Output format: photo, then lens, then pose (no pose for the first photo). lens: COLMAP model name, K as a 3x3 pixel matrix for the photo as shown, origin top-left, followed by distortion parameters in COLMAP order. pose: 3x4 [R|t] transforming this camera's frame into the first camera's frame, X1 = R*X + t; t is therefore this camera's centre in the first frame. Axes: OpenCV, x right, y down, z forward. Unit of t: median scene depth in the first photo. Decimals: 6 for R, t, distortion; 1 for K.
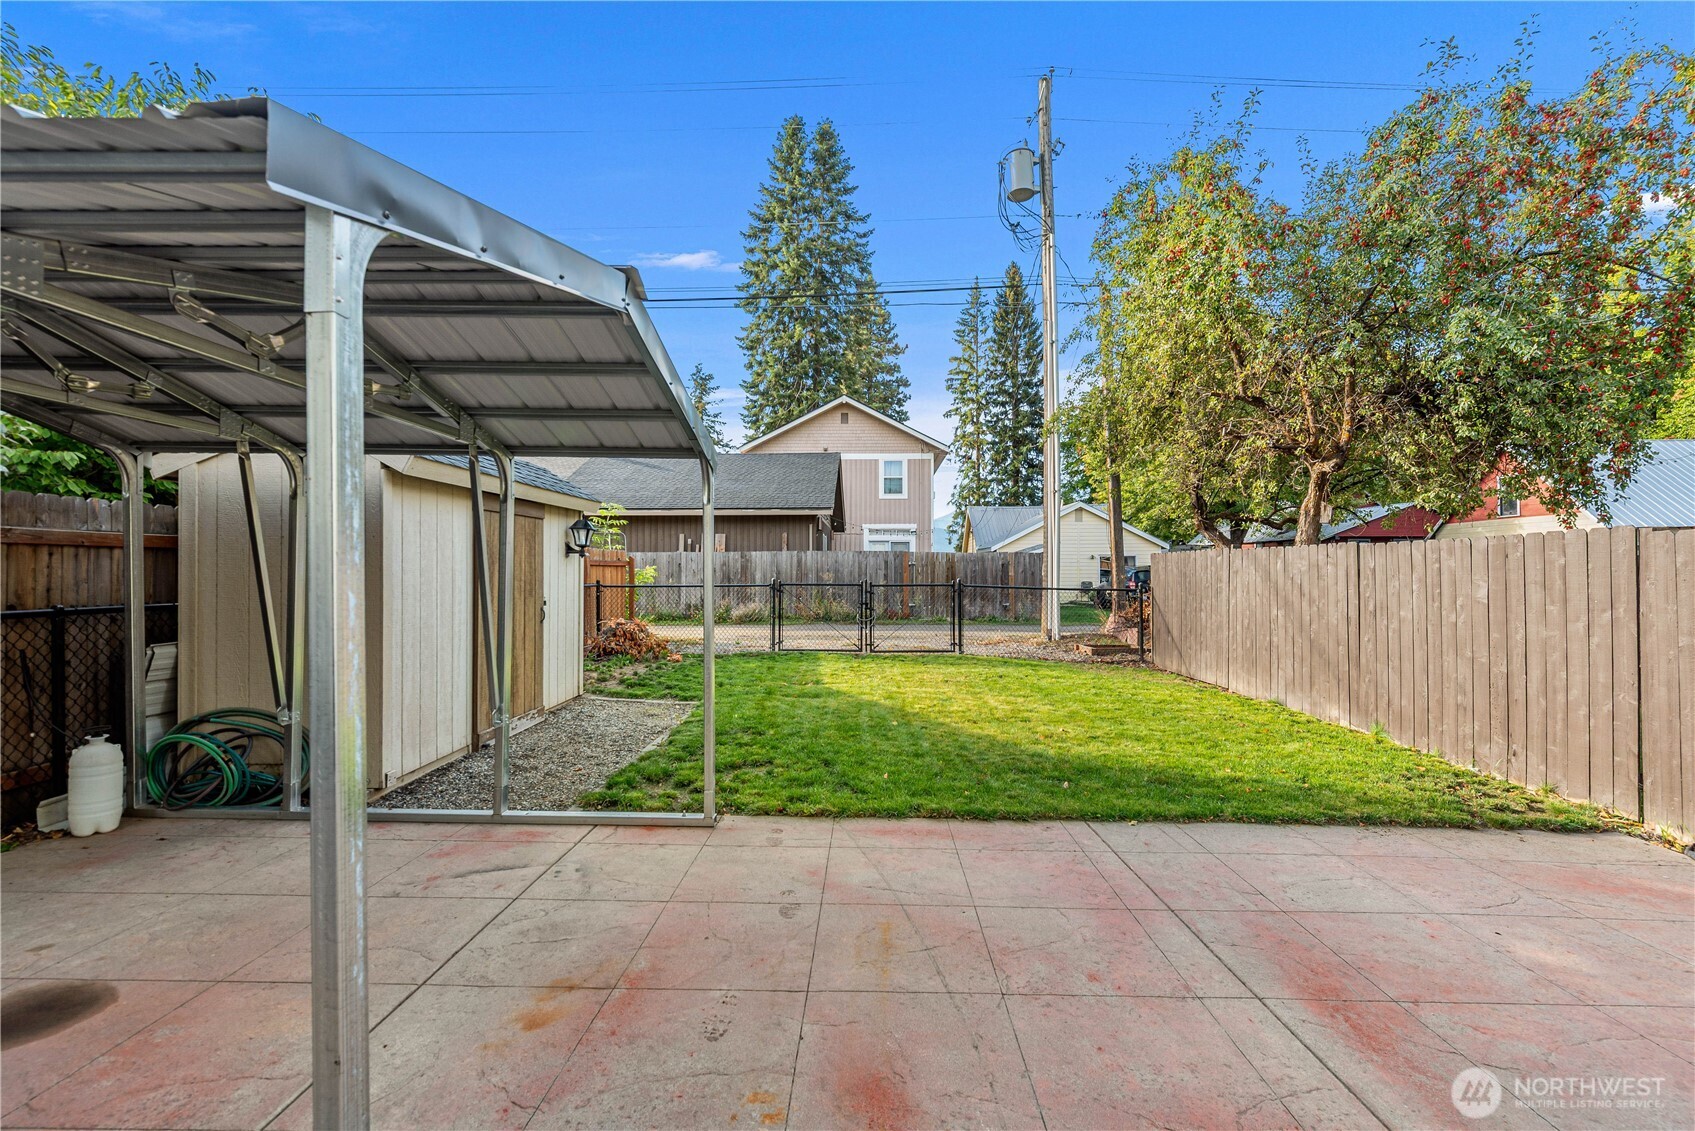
lens RADIAL K [[757.8, 0, 867.3], [0, 757.8, 566.0], [0, 0, 1]] dist [0.001933, 0.000150]
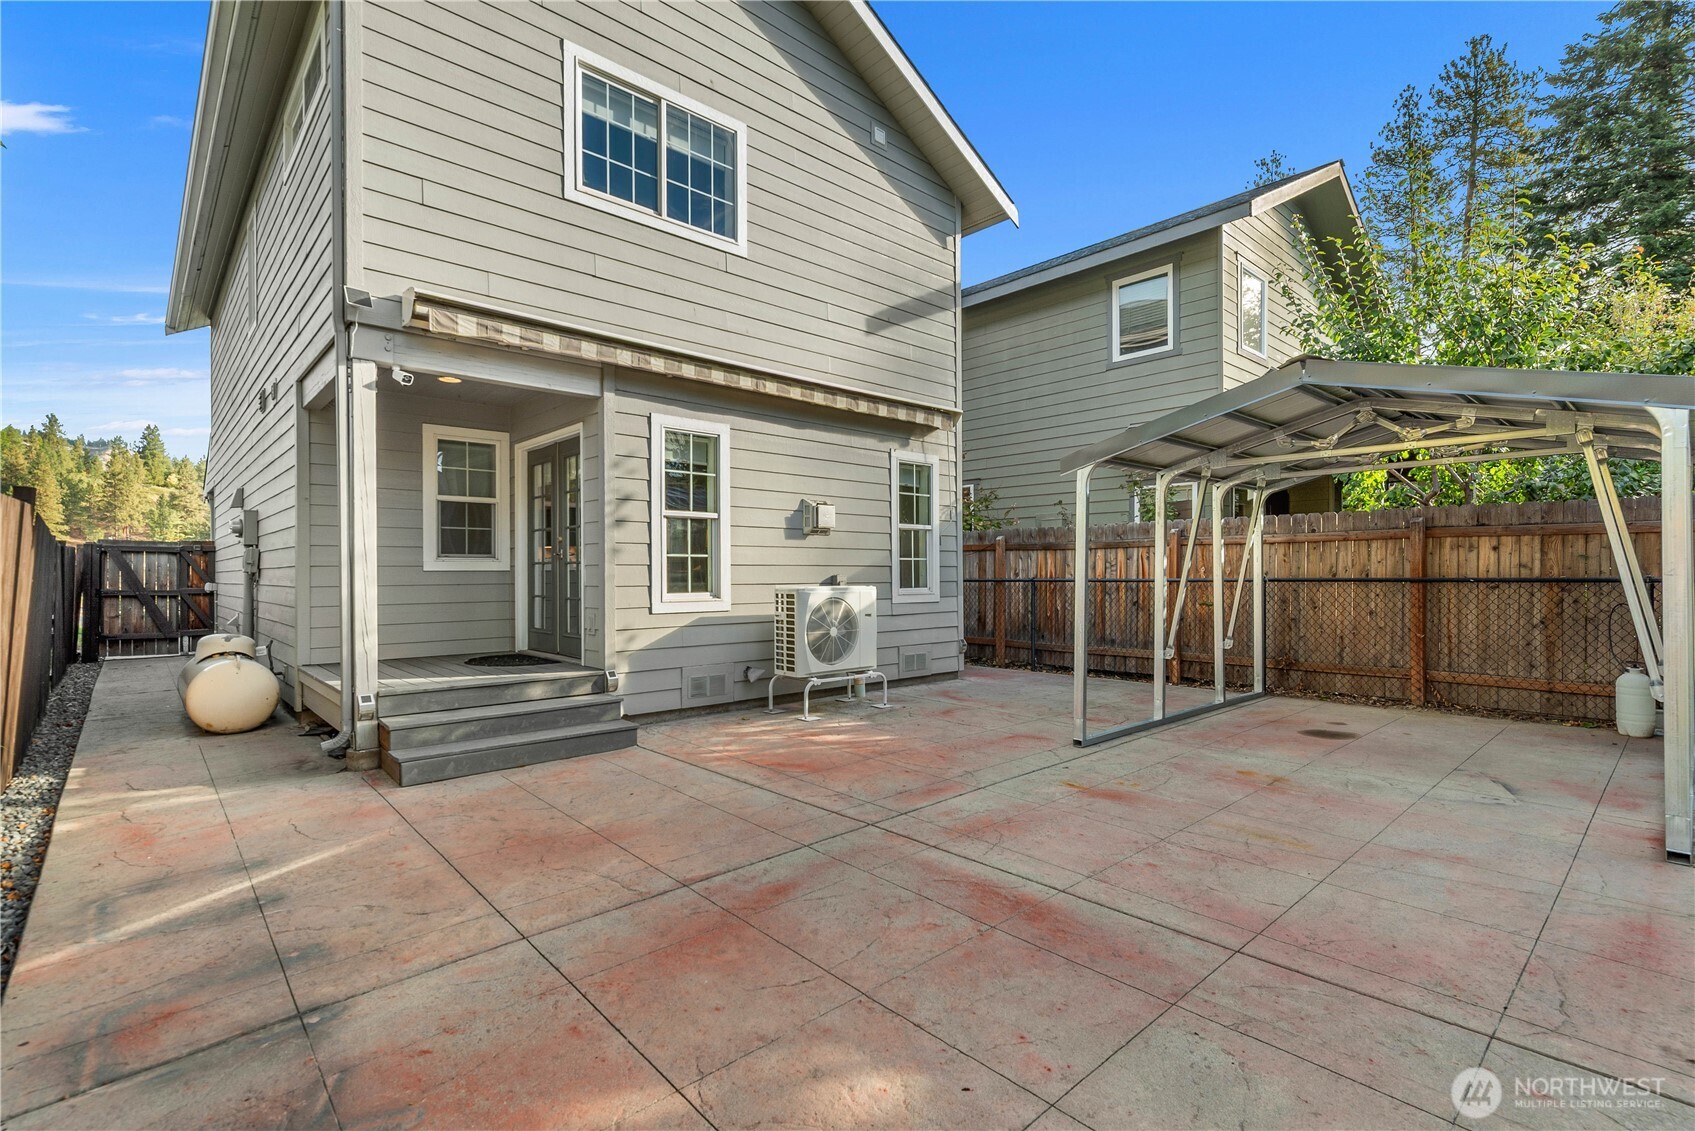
lens RADIAL K [[757.8, 0, 867.3], [0, 757.8, 566.0], [0, 0, 1]] dist [0.001933, 0.000150]
pose [[-0.727597, -0.003686, -0.685995, 1.428730], [0.009856, 0.999826, -0.015826, 0.060183], [0.685934, -0.018276, -0.727434, 1.520725]]
